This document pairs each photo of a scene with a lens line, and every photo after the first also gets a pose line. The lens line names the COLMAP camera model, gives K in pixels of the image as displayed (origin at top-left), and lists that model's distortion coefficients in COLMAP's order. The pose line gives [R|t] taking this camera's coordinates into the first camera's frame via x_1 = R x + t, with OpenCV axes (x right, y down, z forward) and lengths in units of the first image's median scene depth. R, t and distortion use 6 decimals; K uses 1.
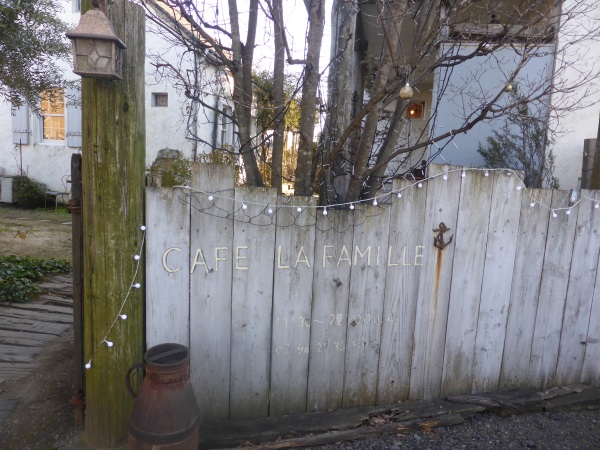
lens RADIAL K [[445.0, 0, 303.0], [0, 445.0, 232.4], [0, 0, 1]] dist [-0.055600, 0.052643]
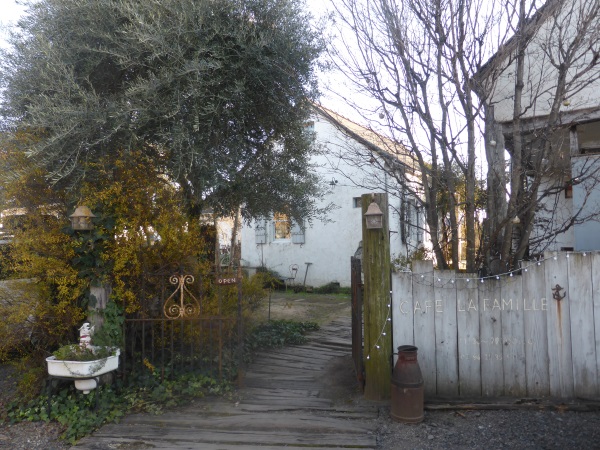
lens RADIAL K [[445.0, 0, 303.0], [0, 445.0, 232.4], [0, 0, 1]] dist [-0.055600, 0.052643]
pose [[0.919575, -0.082072, -0.384247, 0.080267], [0.012833, 0.983693, -0.179397, 0.073113], [0.392705, 0.160038, 0.905633, -0.976327]]
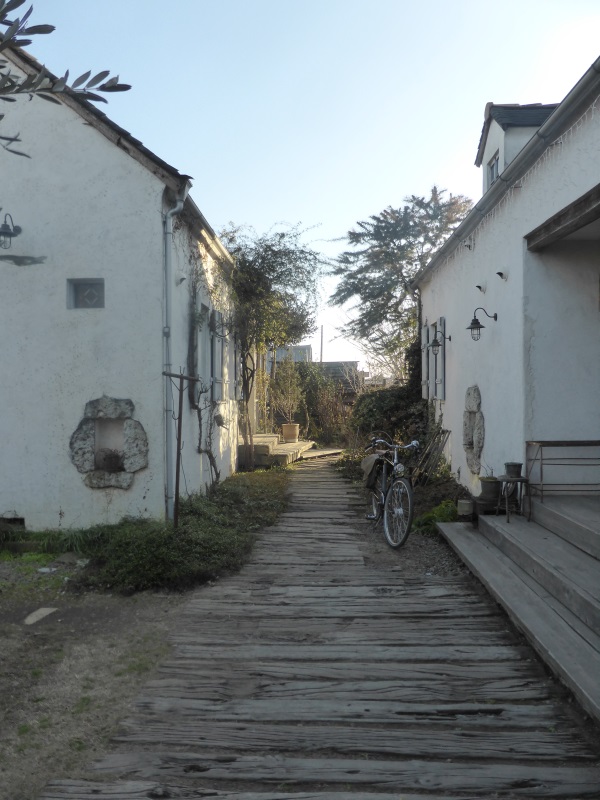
lens RADIAL K [[593.4, 0, 300.0], [0, 593.4, 400.0], [0, 0, 1]] dist [-0.055600, 0.052643]
pose [[0.988576, -0.064311, 0.136316, -0.815029], [0.081295, 0.989080, -0.122932, -0.405779], [-0.126921, 0.132609, 0.983009, 1.600323]]
